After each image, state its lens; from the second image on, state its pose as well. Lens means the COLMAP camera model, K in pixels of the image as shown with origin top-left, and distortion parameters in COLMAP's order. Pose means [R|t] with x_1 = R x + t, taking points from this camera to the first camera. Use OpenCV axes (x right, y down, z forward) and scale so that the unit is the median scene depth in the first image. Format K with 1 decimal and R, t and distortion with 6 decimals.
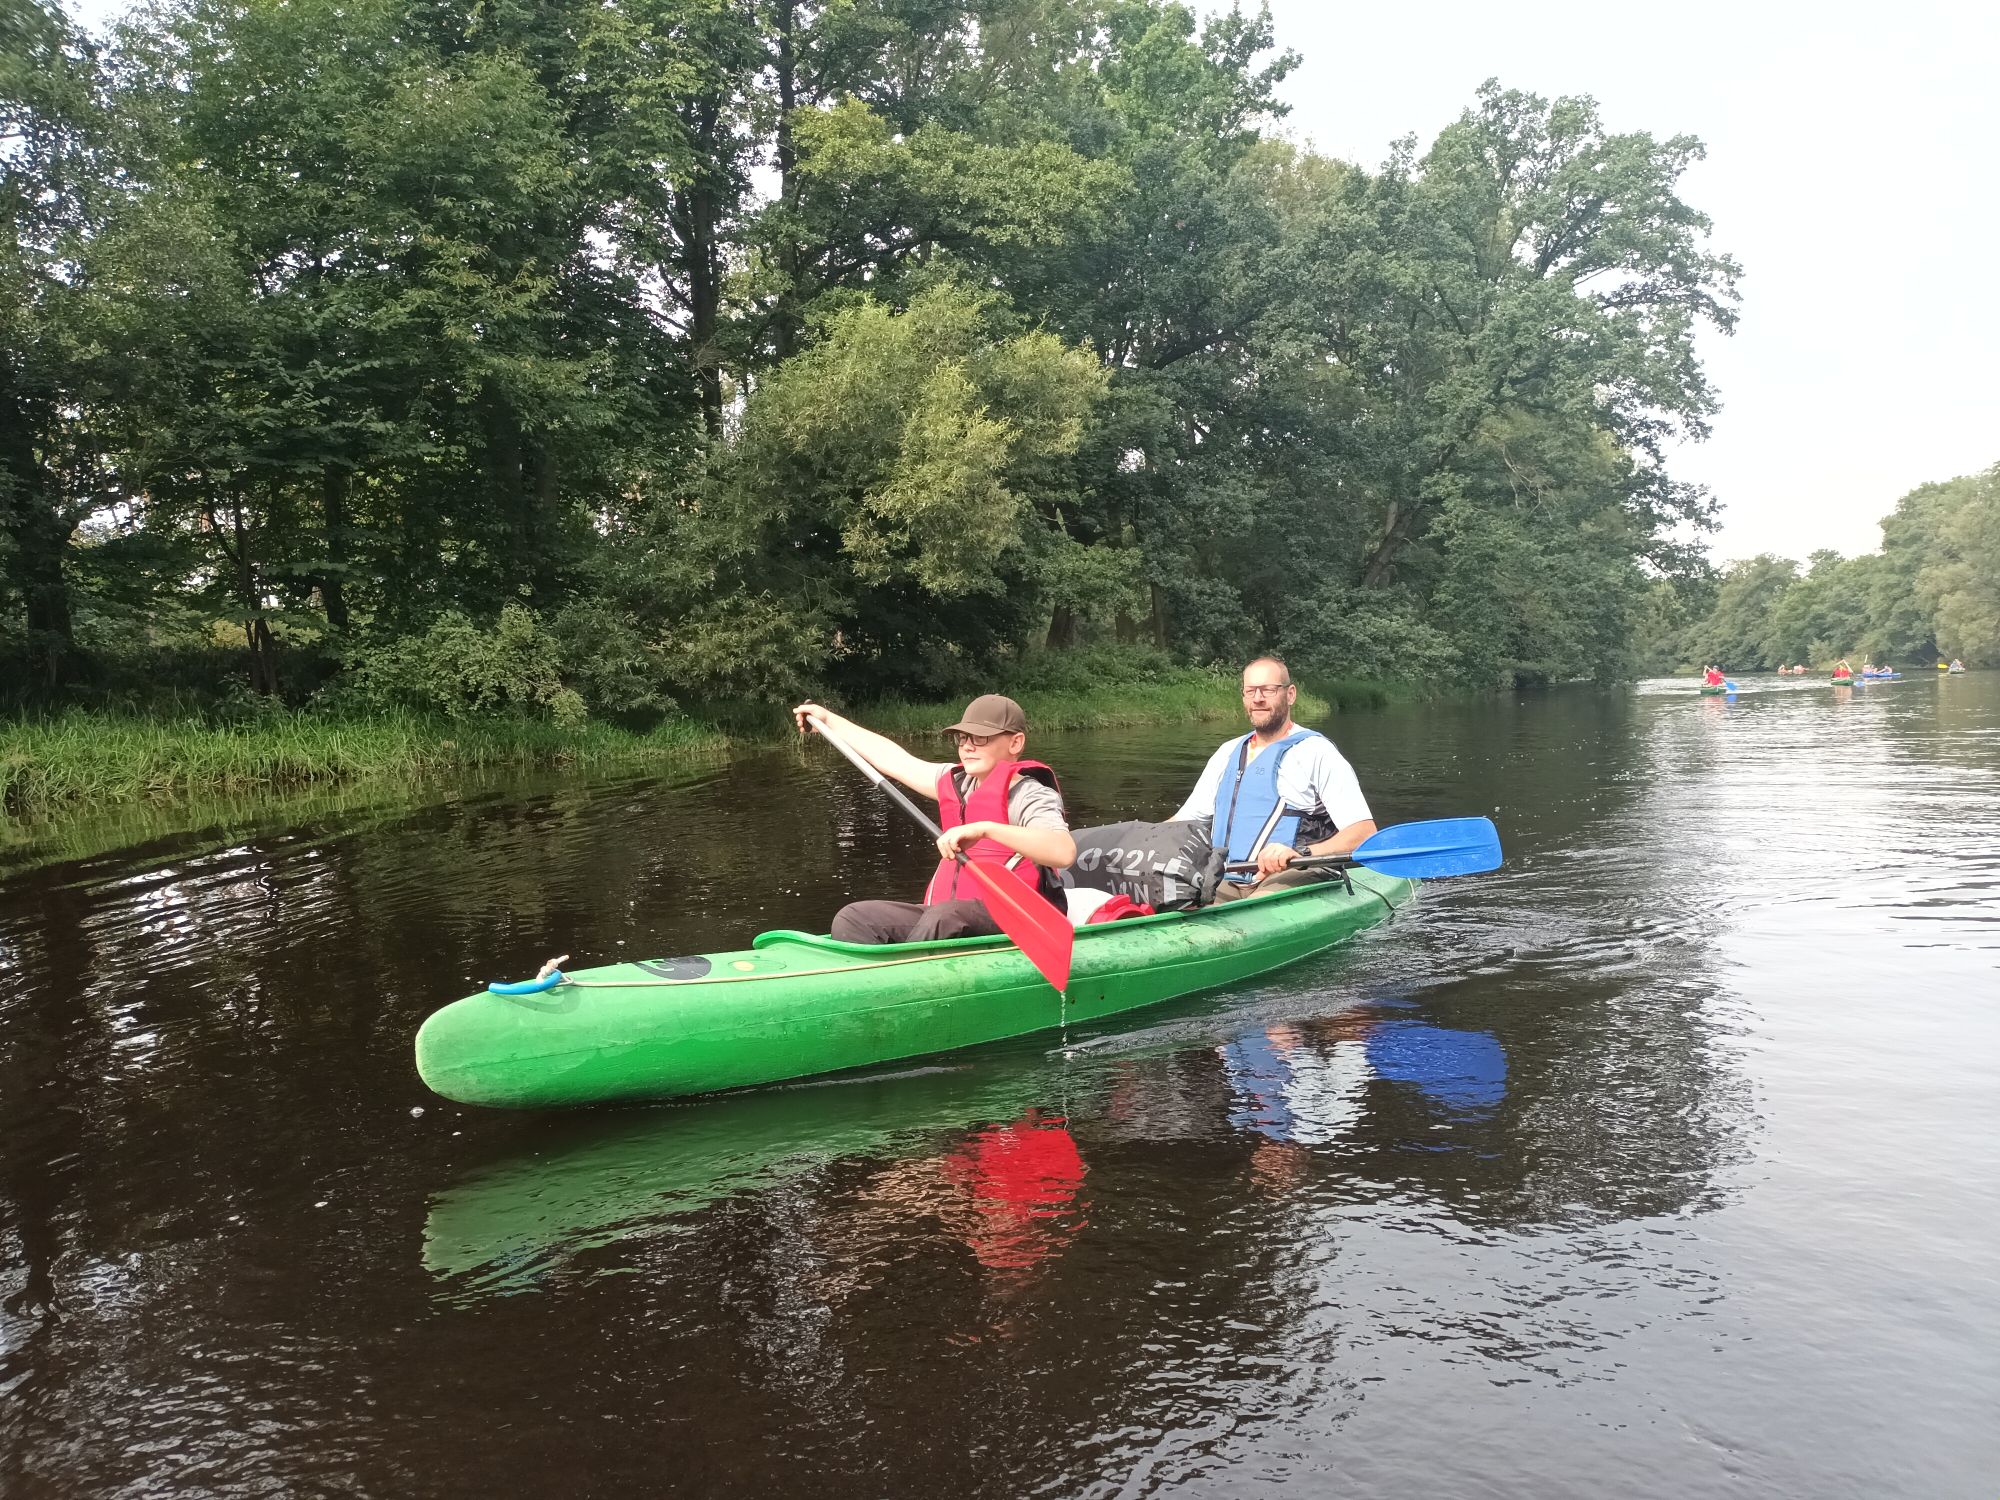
lens RADIAL K [[1495.0, 0, 970.0], [0, 1495.0, 752.4], [0, 0, 1]] dist [0.085658, -0.138151]
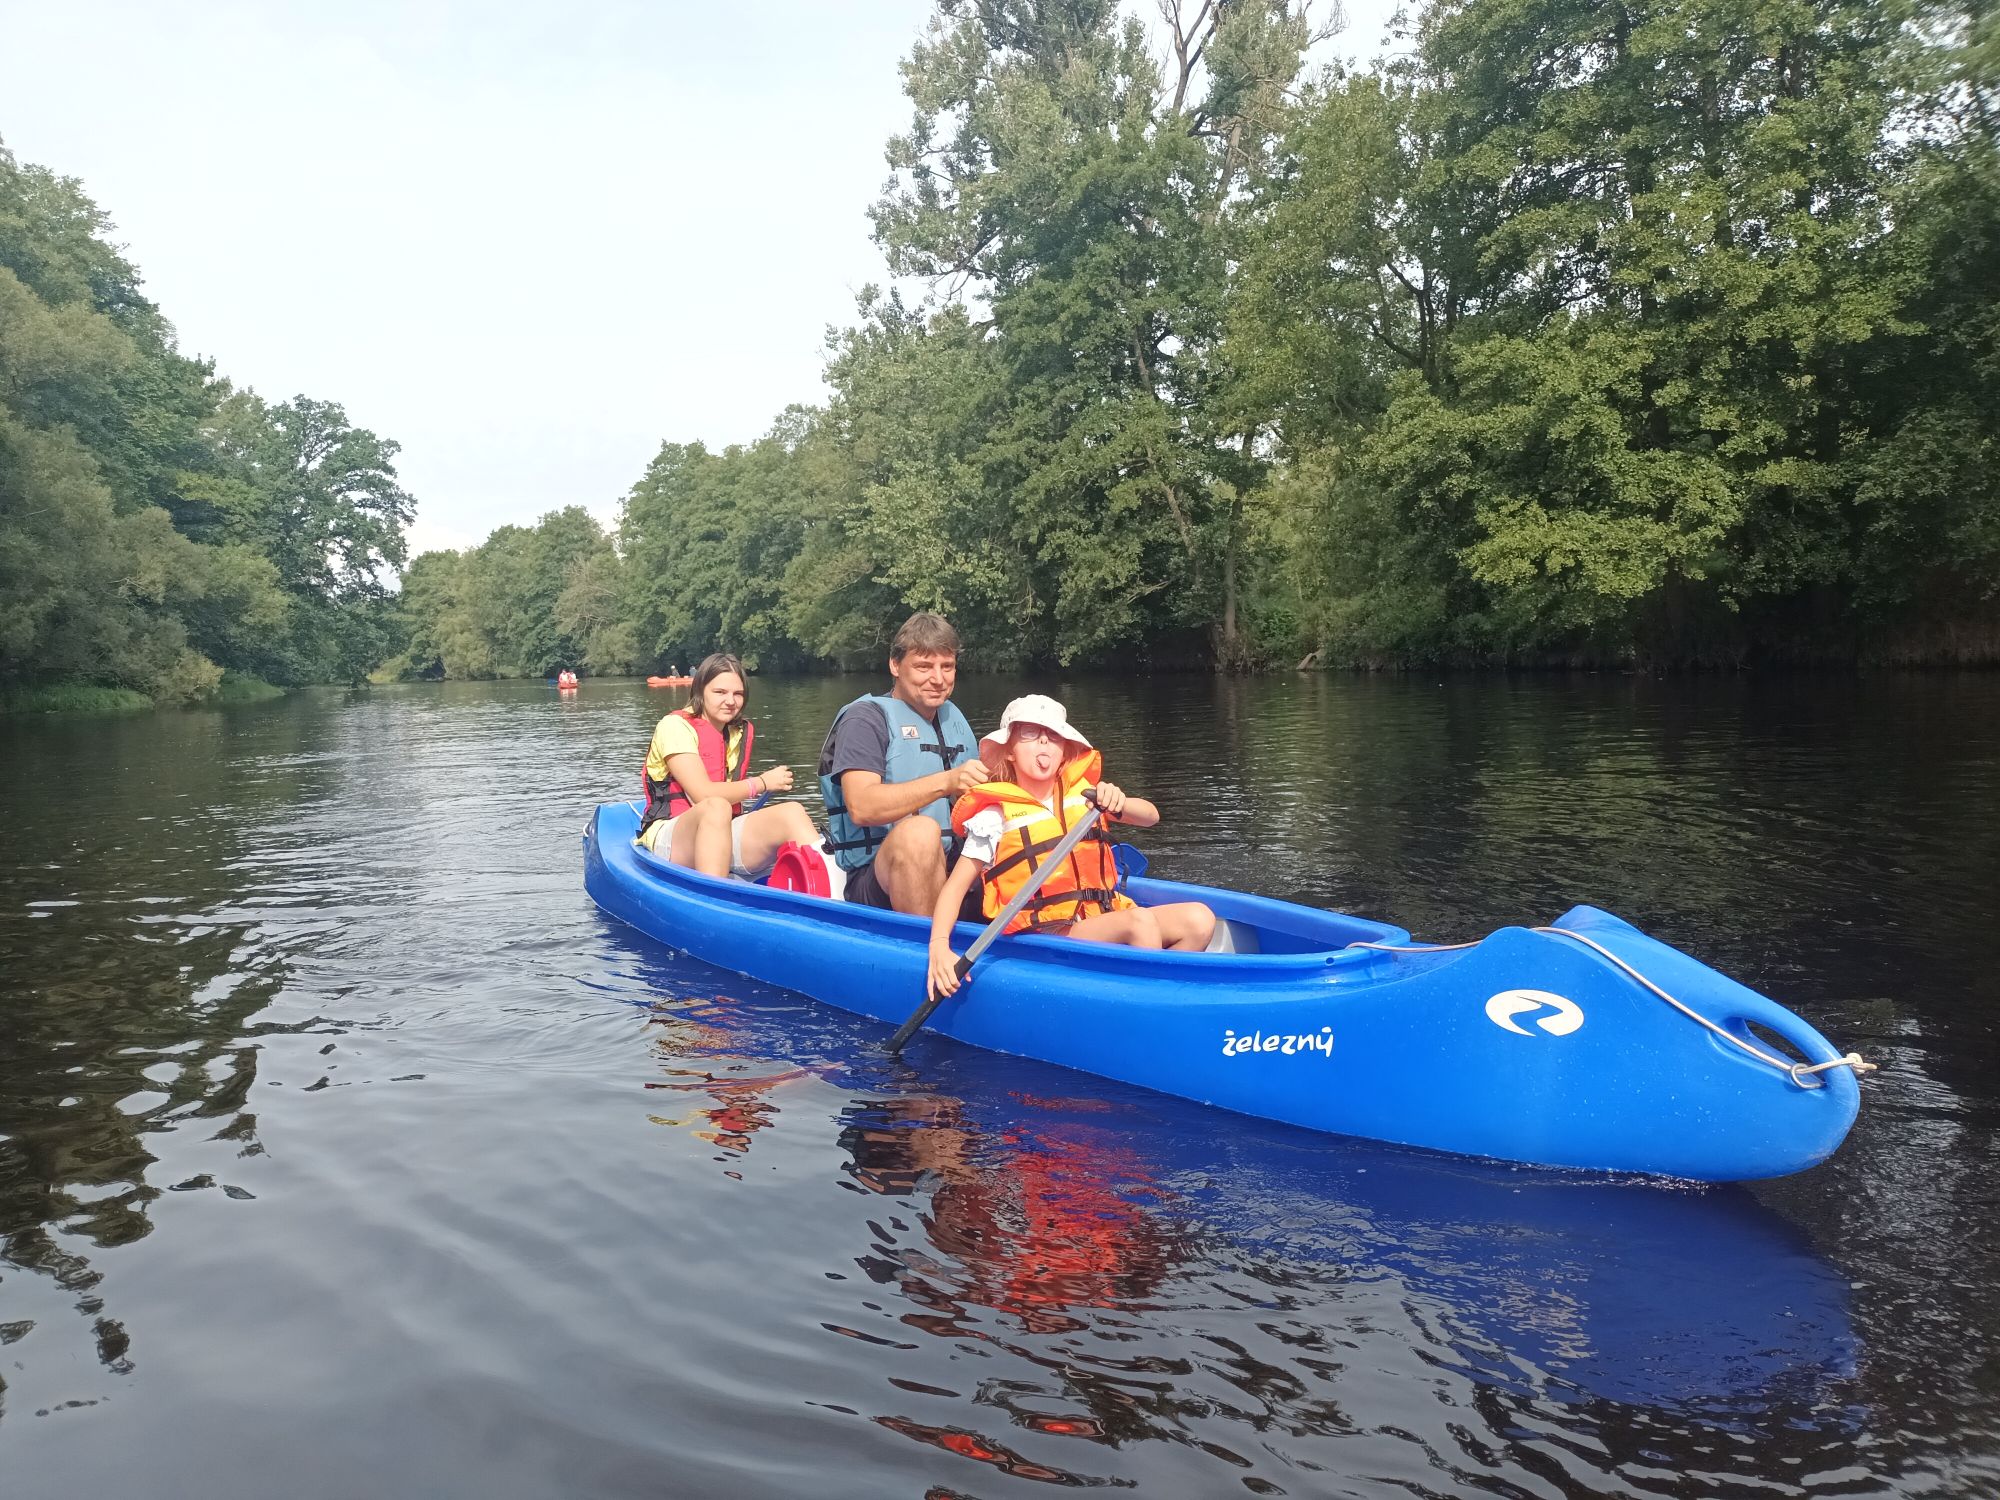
lens RADIAL K [[1490.5, 0, 972.0], [0, 1490.5, 747.4], [0, 0, 1]] dist [0.116106, -0.194269]
pose [[0.597261, -0.037300, 0.801179, -0.865659], [0.048677, 0.998762, 0.010212, 0.072718], [-0.800569, 0.032900, 0.598337, -1.064688]]
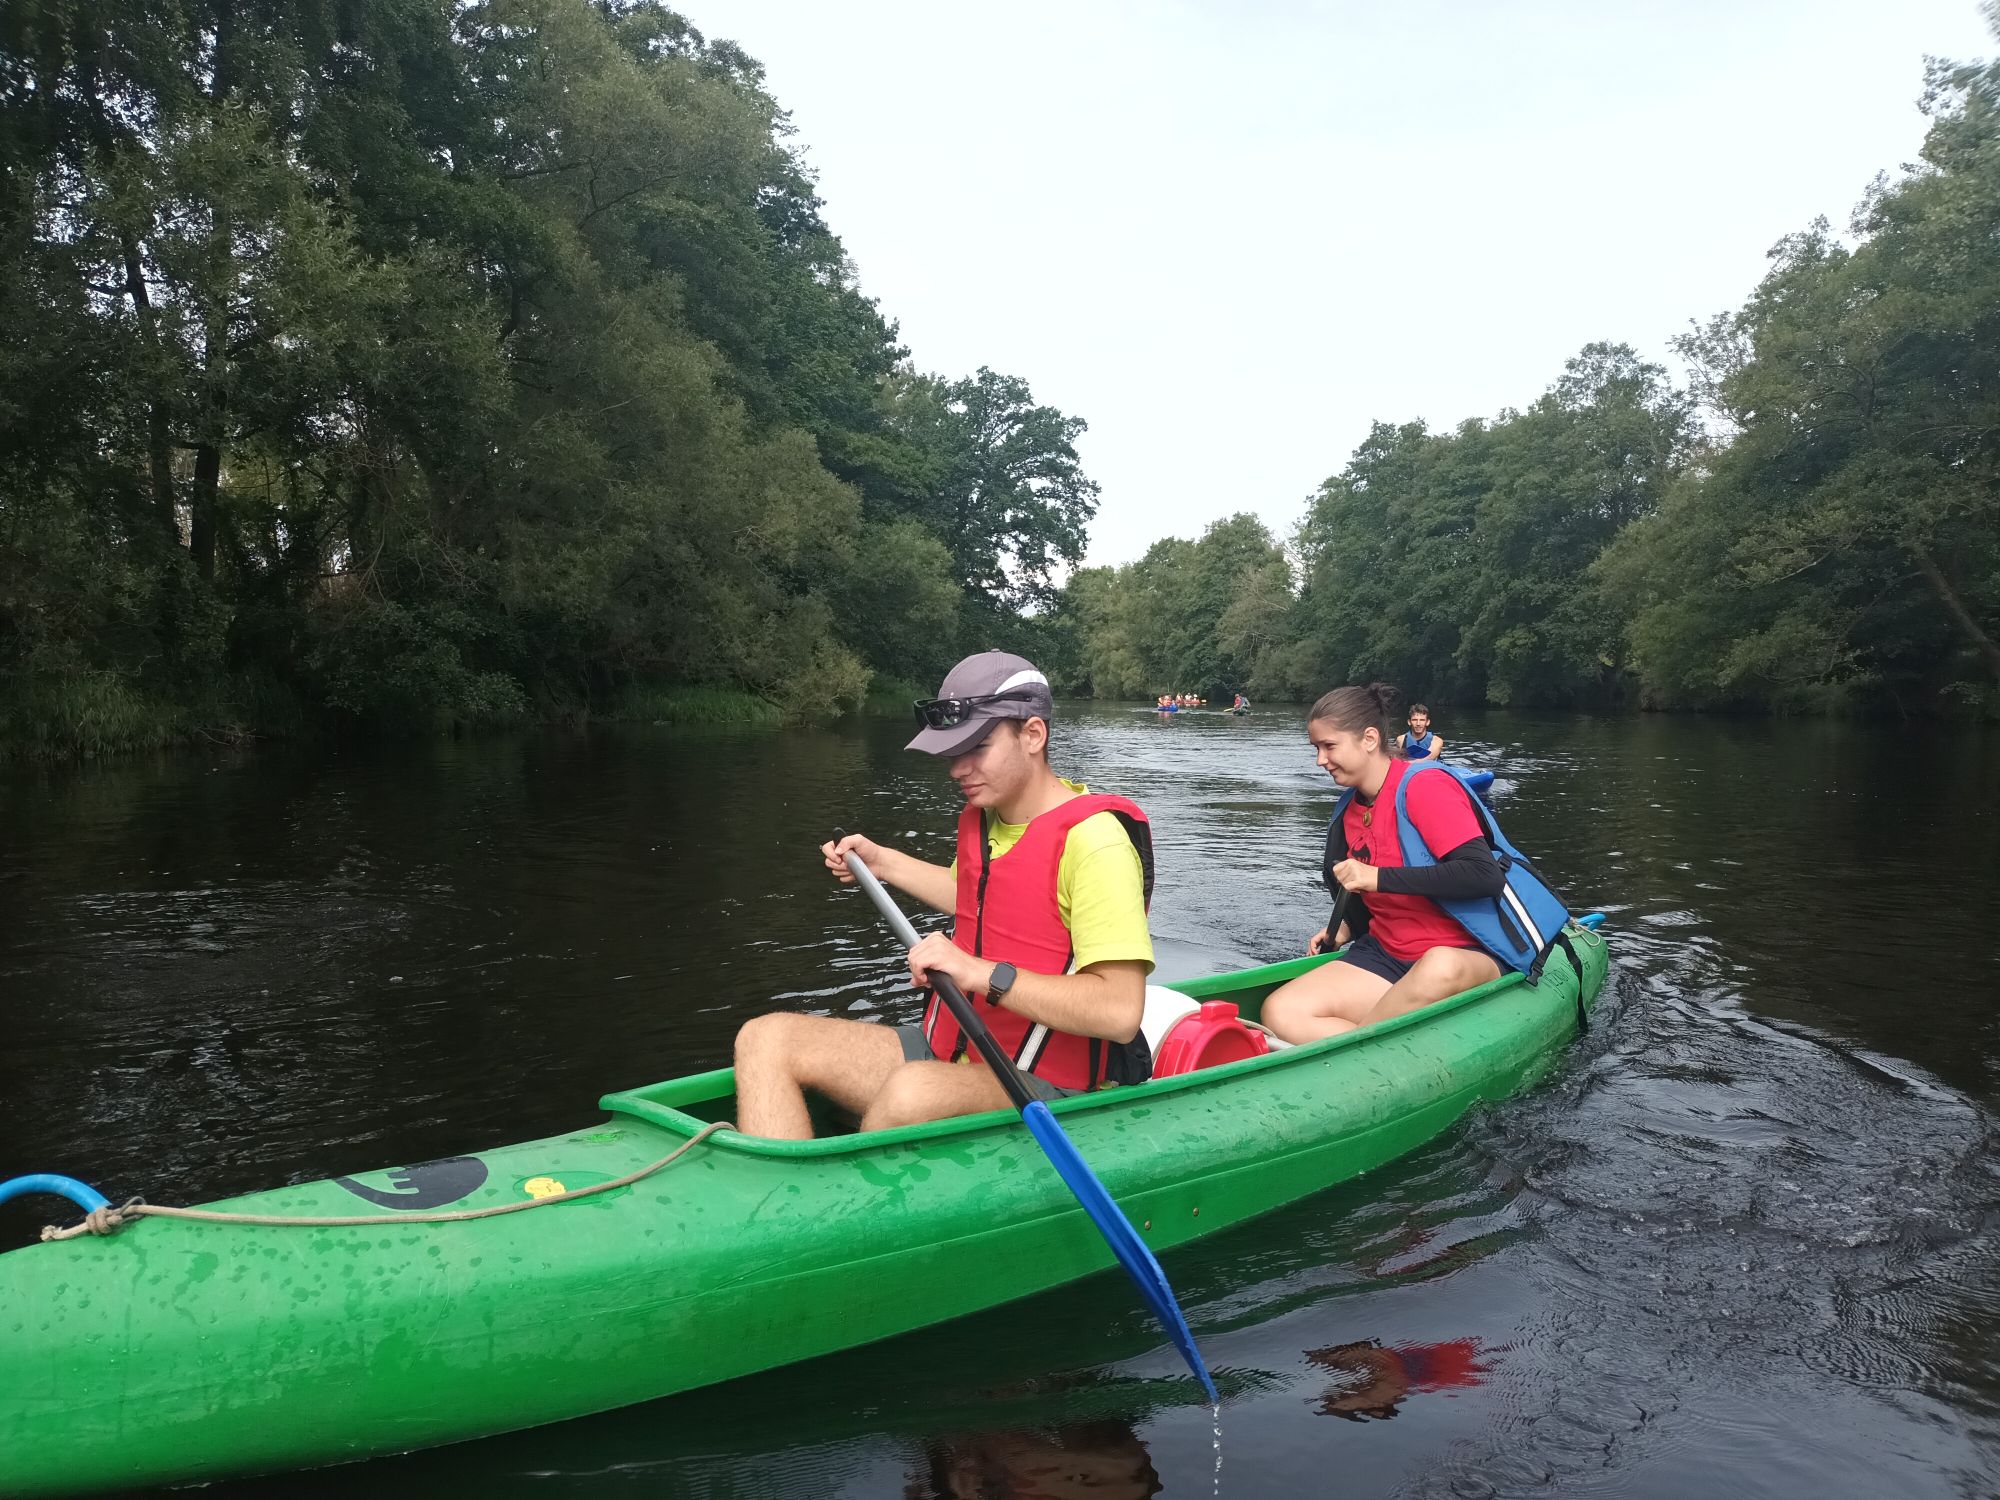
lens RADIAL K [[1486.7, 0, 984.2], [0, 1486.7, 763.2], [0, 0, 1]] dist [0.090708, -0.144969]
pose [[0.861197, 0.012123, 0.508127, -0.615713], [-0.011537, 0.999924, -0.004304, 0.045549], [-0.508140, -0.002156, 0.861272, -0.602408]]
